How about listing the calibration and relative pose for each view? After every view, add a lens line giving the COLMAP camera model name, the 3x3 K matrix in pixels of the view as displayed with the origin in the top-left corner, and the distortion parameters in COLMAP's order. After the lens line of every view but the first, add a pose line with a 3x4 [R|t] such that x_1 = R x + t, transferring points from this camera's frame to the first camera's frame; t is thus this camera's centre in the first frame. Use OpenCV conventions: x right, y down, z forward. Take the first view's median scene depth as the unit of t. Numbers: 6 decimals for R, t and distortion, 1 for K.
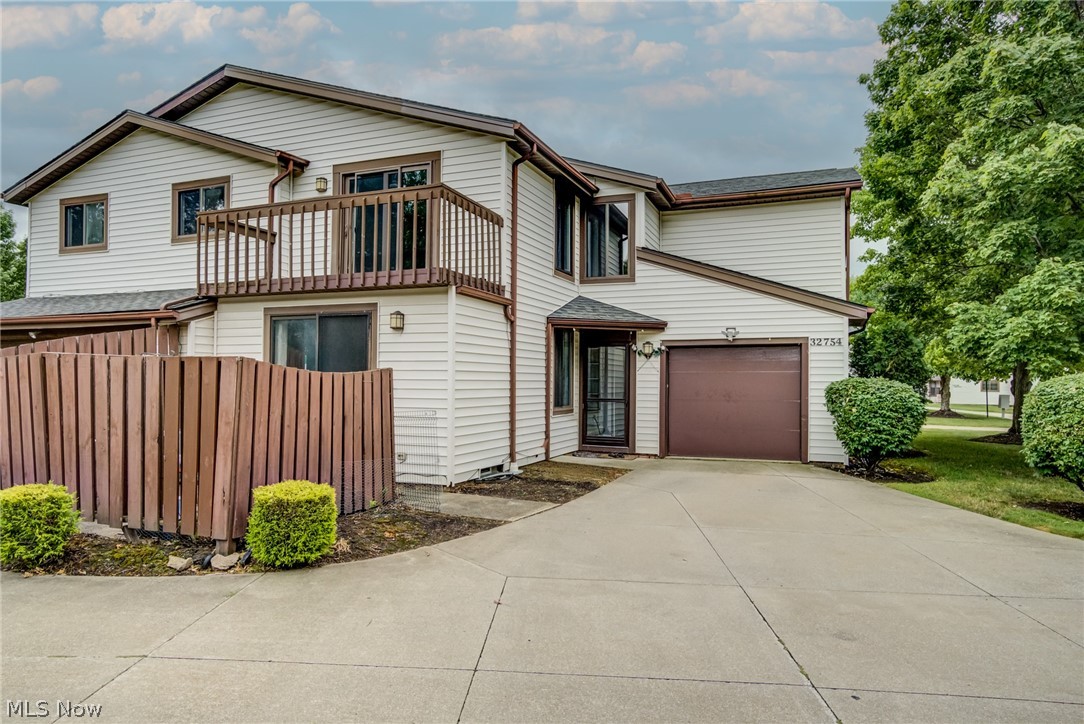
lens RADIAL K [[663.7, 0, 548.7], [0, 663.7, 355.6], [0, 0, 1]] dist [0.006726, 0.002153]
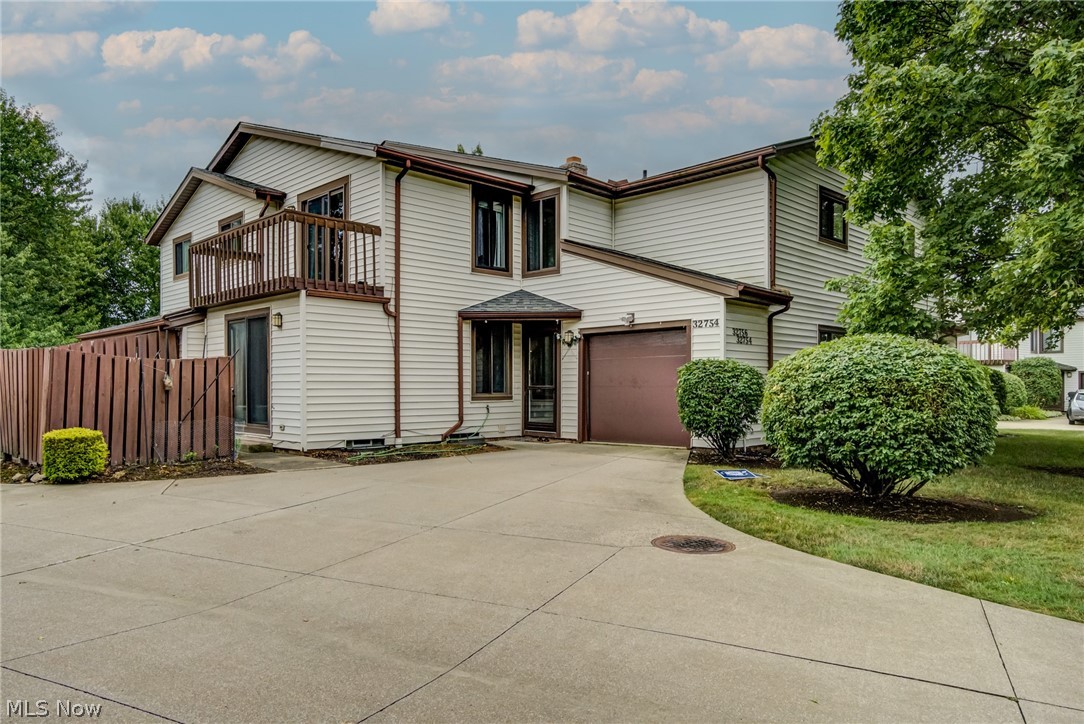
lens RADIAL K [[717.9, 0, 545.1], [0, 717.9, 372.2], [0, 0, 1]] dist [0.008820, 0.003346]
pose [[0.923612, -0.014738, -0.383045, 0.566044], [0.022507, 0.999622, 0.015809, 0.026640], [0.382667, -0.023222, 0.923594, -0.050690]]
